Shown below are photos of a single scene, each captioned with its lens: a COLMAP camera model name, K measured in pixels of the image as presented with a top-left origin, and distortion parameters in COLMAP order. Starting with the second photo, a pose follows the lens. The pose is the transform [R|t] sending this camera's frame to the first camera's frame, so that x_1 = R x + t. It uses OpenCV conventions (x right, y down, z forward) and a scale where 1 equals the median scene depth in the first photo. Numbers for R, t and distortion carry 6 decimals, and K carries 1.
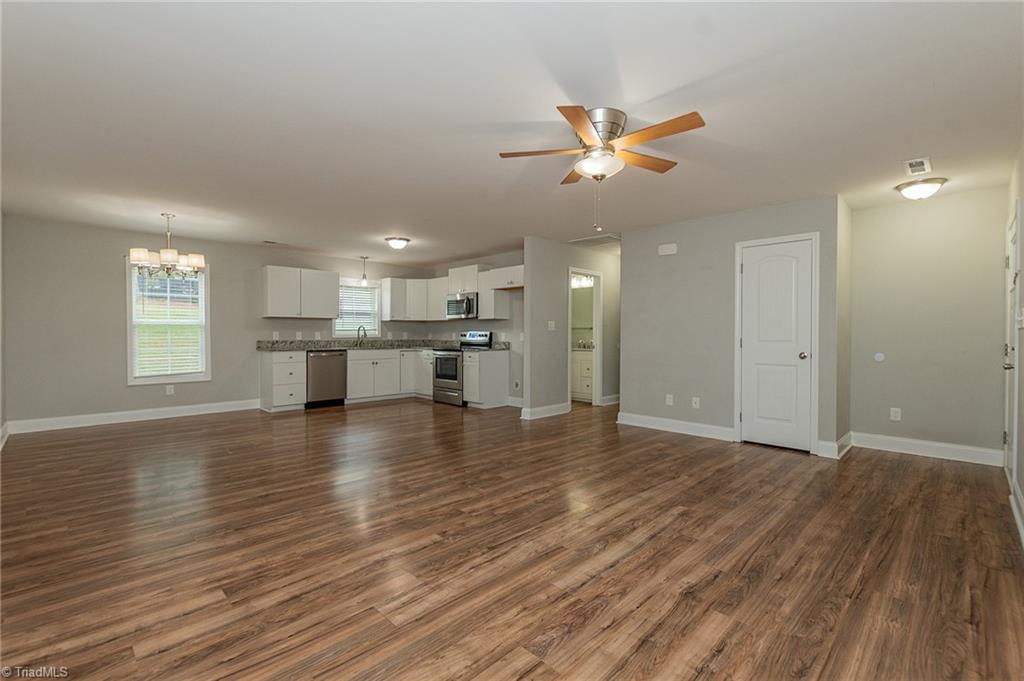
lens RADIAL K [[446.7, 0, 508.3], [0, 446.7, 329.0], [0, 0, 1]] dist [0.000185, -0.000106]
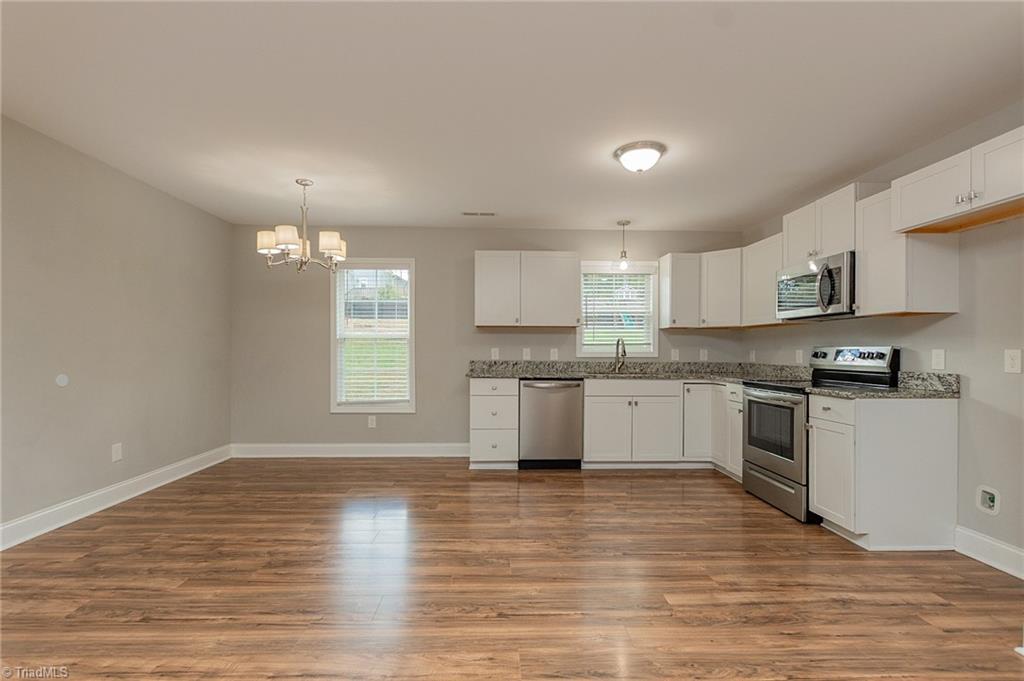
lens RADIAL K [[474.5, 0, 514.7], [0, 474.5, 348.4], [0, 0, 1]] dist [-0.000037, -0.000447]
pose [[0.736495, -0.002155, -0.676439, -0.003167], [0.004417, 0.999989, 0.001623, 0.005680], [0.676428, -0.004183, 0.736496, 0.466813]]
